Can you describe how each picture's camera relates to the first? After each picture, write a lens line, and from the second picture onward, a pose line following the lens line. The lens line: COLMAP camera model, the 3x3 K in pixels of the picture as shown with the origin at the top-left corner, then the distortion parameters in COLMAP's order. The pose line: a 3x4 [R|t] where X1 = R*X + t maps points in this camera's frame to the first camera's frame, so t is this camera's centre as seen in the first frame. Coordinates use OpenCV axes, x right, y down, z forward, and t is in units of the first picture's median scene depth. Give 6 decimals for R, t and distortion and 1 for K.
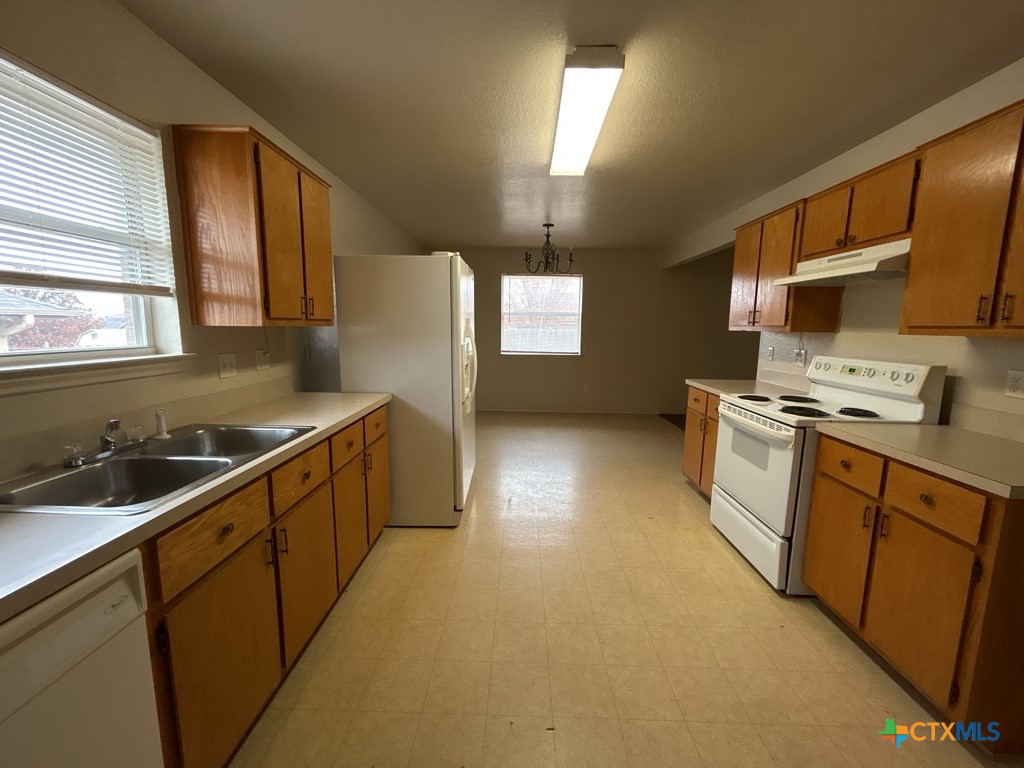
lens RADIAL K [[414.7, 0, 513.8], [0, 414.7, 384.6], [0, 0, 1]] dist [0.000373, 0.000488]
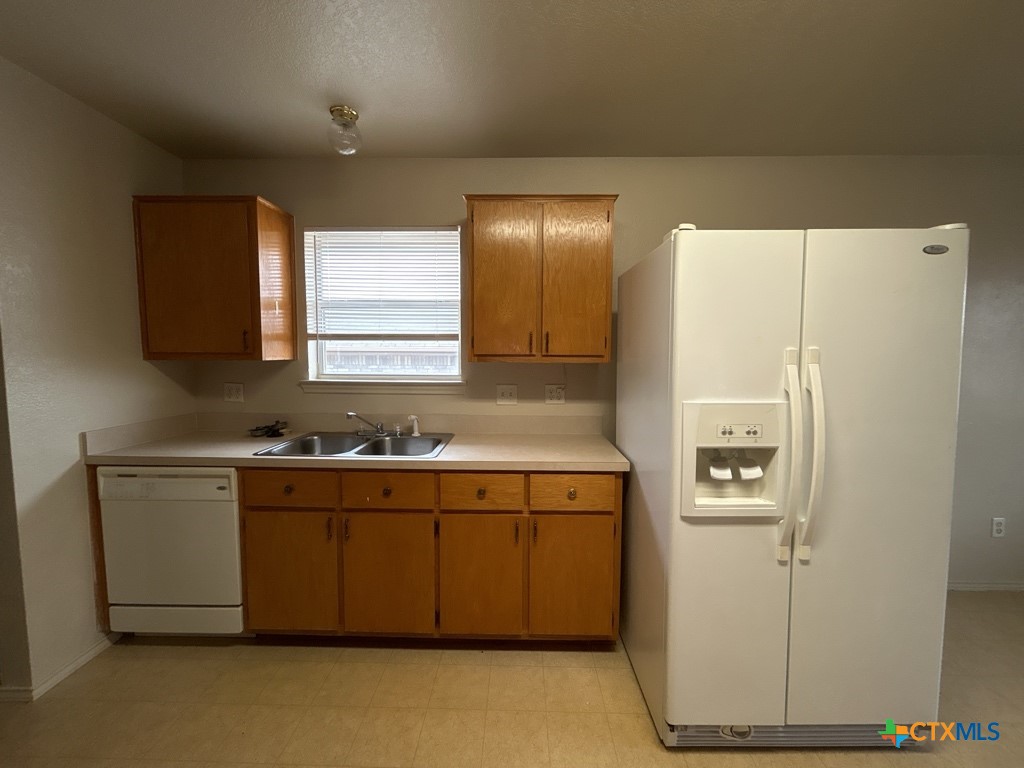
lens RADIAL K [[414.7, 0, 513.1], [0, 414.7, 384.3], [0, 0, 1]] dist [0.000373, 0.000488]
pose [[0.000014, 0.057758, -0.998331, 0.489541], [-0.150132, 0.987016, 0.057101, -0.147806], [0.988666, 0.149881, 0.008685, 1.020166]]
